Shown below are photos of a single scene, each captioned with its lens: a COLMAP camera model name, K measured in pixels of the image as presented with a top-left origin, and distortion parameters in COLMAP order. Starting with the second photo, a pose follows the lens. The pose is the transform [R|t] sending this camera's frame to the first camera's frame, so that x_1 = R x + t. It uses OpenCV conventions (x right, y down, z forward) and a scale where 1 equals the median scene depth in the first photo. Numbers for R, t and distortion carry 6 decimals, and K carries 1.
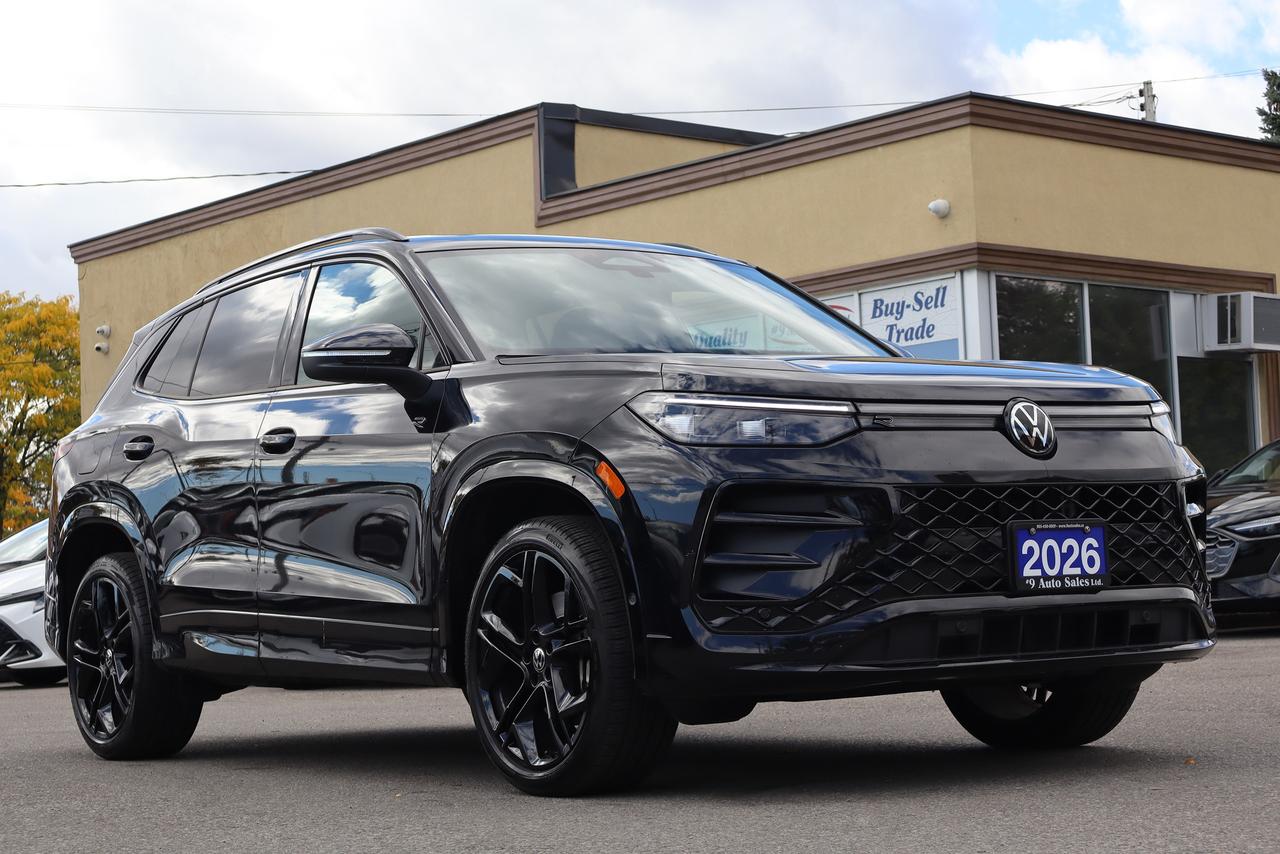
lens RADIAL K [[2539.1, 0, 640.0], [0, 2539.1, 427.0], [0, 0, 1]] dist [-0.006537, 0.005200]
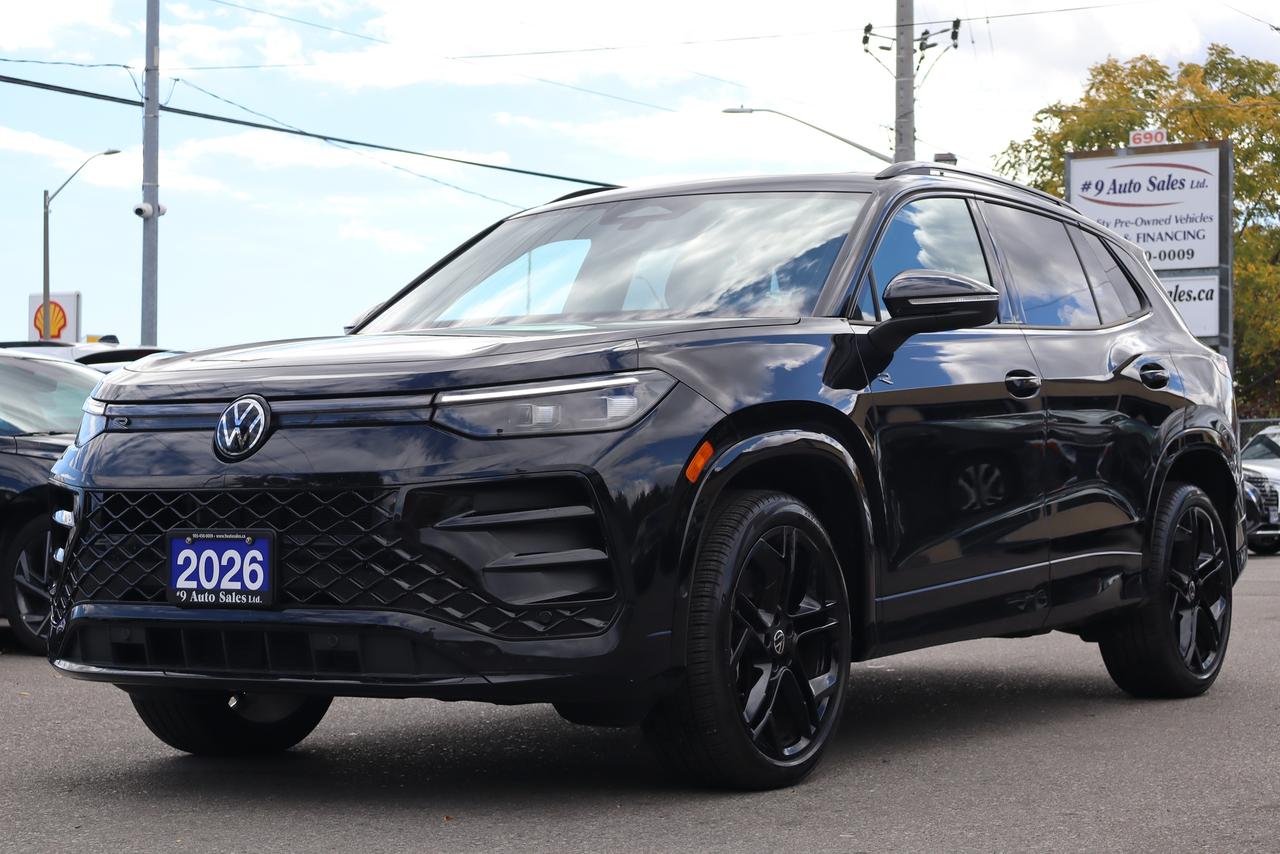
lens RADIAL K [[2539.1, 0, 640.0], [0, 2539.1, 427.0], [0, 0, 1]] dist [-0.006537, 0.005200]
pose [[0.390833, 0.021331, -0.920214, 1.075757], [0.055507, 0.997366, 0.046694, -0.035344], [0.918786, -0.069328, 0.388619, 0.783294]]
